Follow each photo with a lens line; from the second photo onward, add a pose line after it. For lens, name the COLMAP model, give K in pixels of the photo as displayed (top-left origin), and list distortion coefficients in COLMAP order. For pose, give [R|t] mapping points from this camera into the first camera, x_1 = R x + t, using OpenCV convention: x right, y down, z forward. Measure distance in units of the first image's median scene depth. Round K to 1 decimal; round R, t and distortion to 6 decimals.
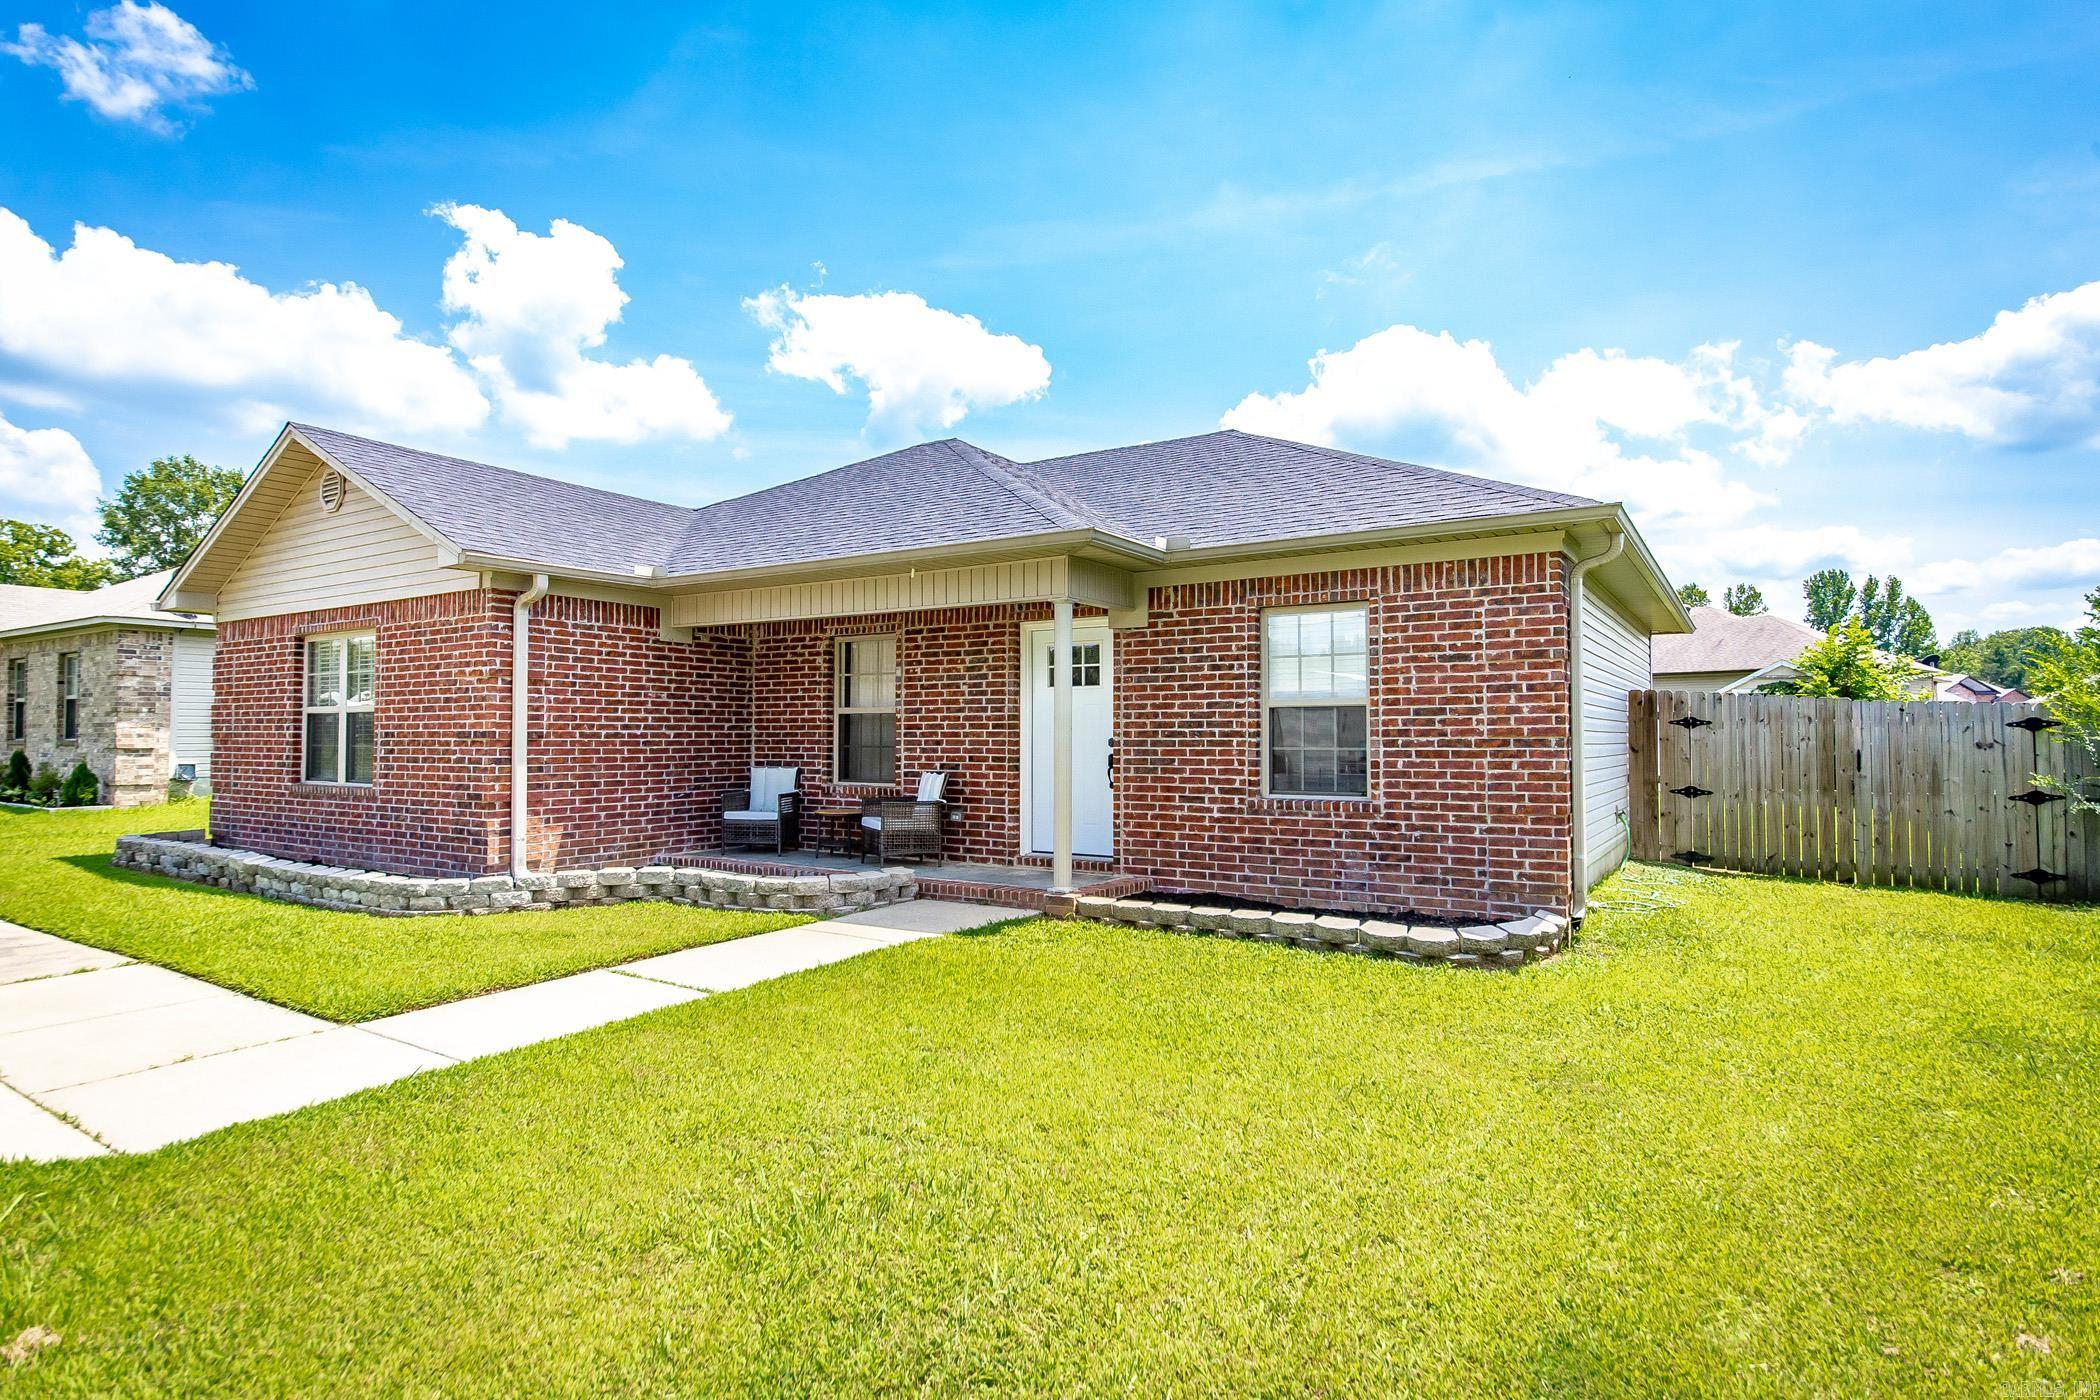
lens RADIAL K [[1116.3, 0, 1046.8], [0, 1116.3, 706.3], [0, 0, 1]] dist [-0.001951, -0.000322]
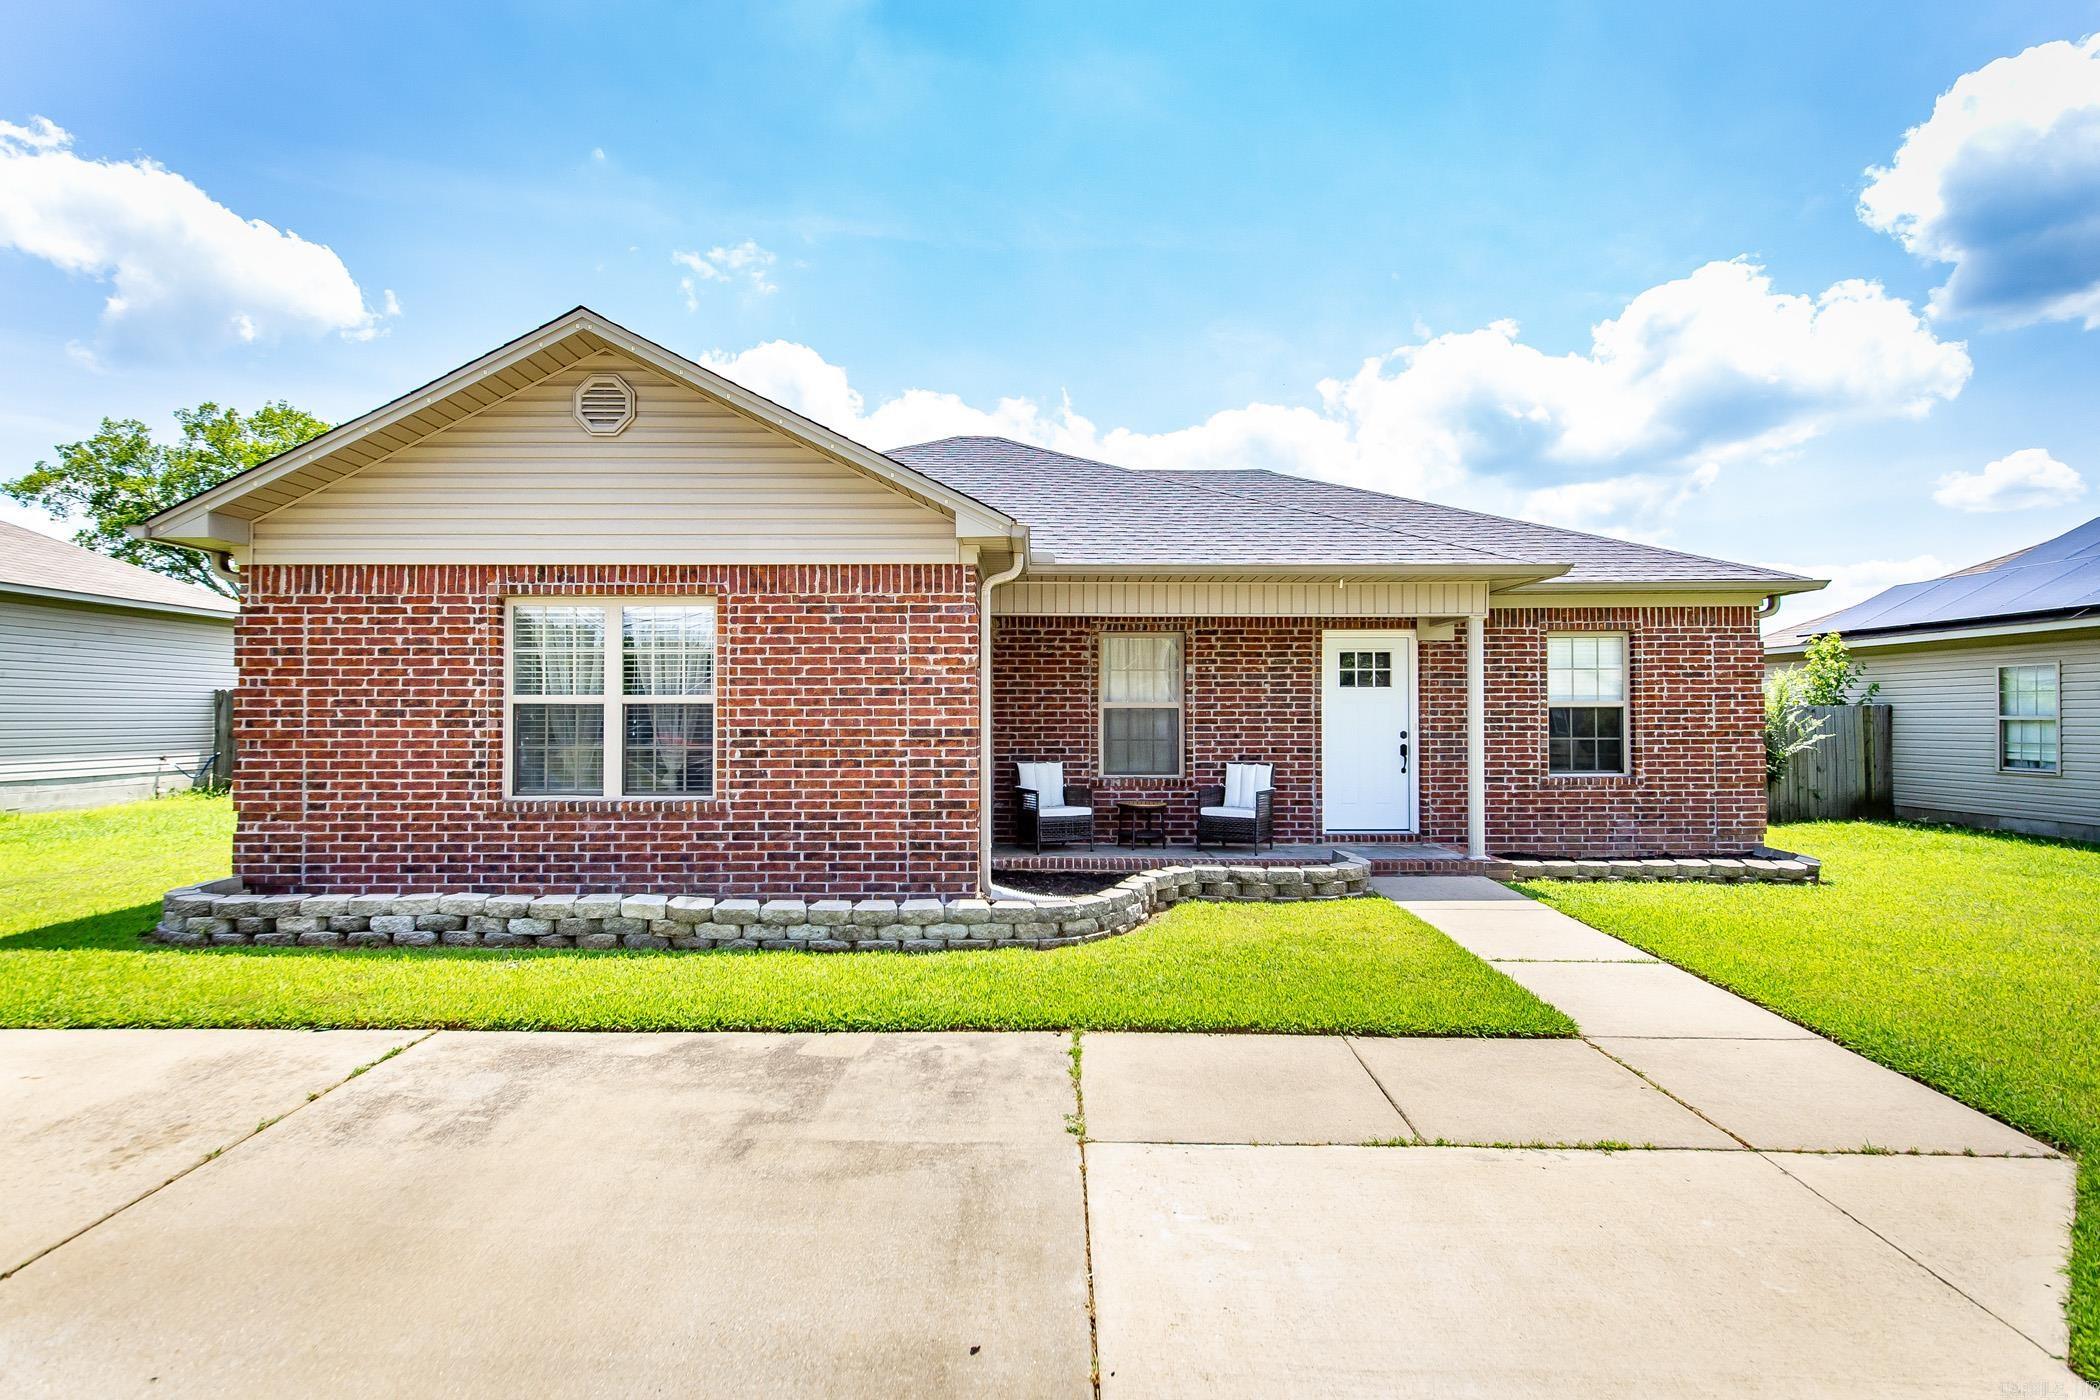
lens RADIAL K [[1022.1, 0, 1043.9], [0, 1022.1, 705.5], [0, 0, 1]] dist [0.001759, -0.001033]
pose [[0.836657, 0.006298, 0.547691, -0.922365], [-0.013250, 0.999874, 0.008744, -0.003762], [-0.547567, -0.014573, 0.836635, 0.311449]]
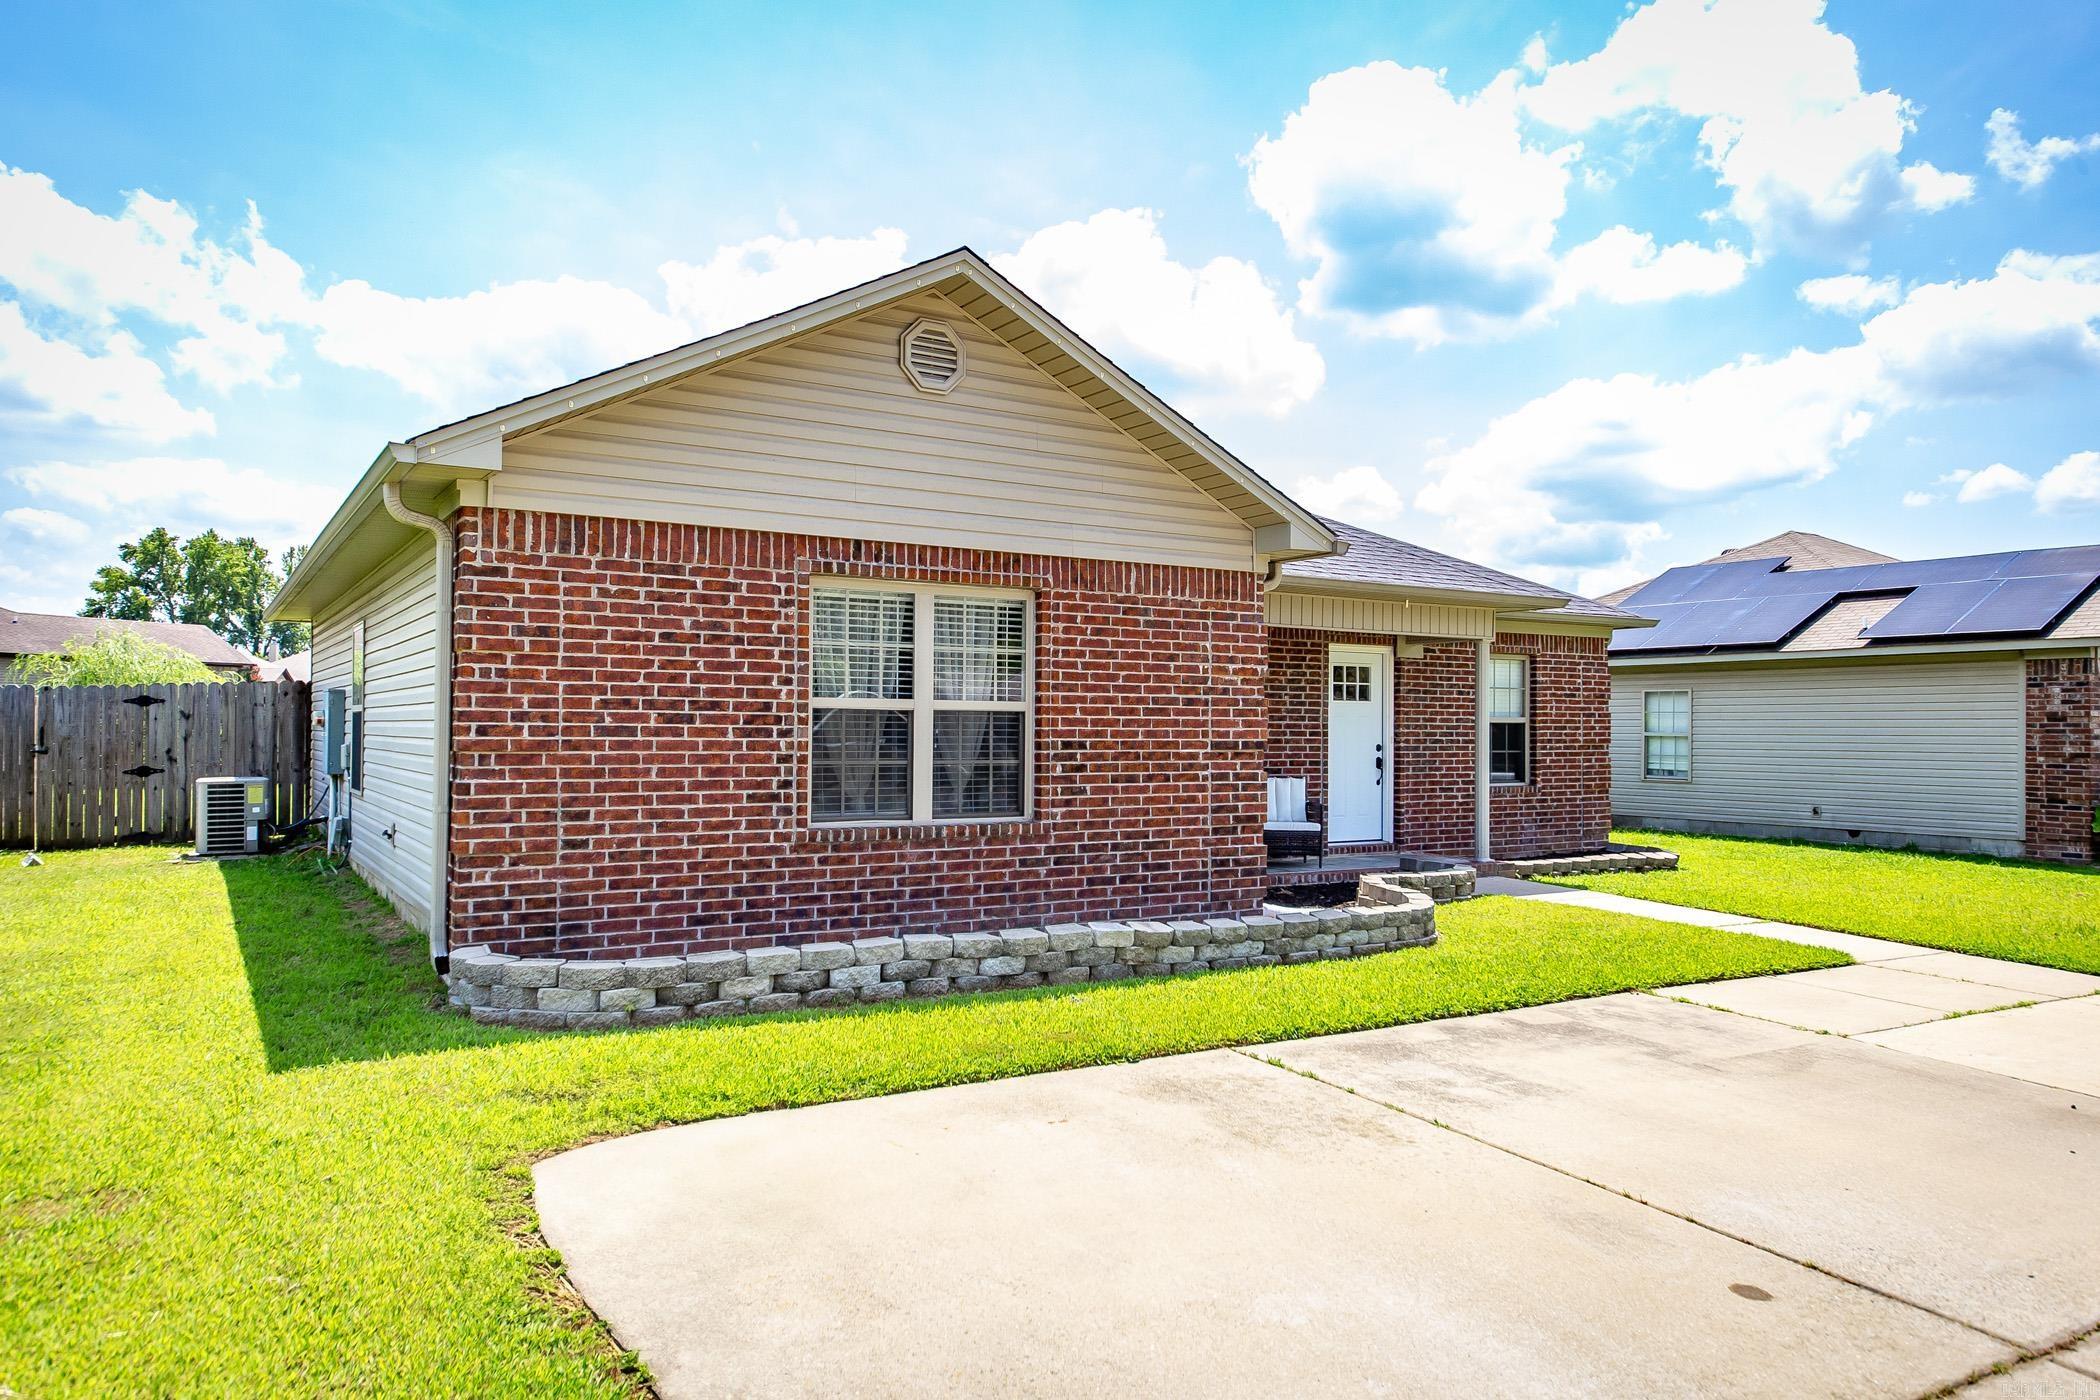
lens RADIAL K [[1398.3, 0, 1047.6], [0, 1398.3, 703.9], [0, 0, 1]] dist [0.004390, 0.001755]
pose [[0.424905, 0.019435, 0.905029, -1.594088], [-0.032226, 0.999461, -0.006332, 0.005946], [-0.904664, -0.026475, 0.425302, 0.717357]]
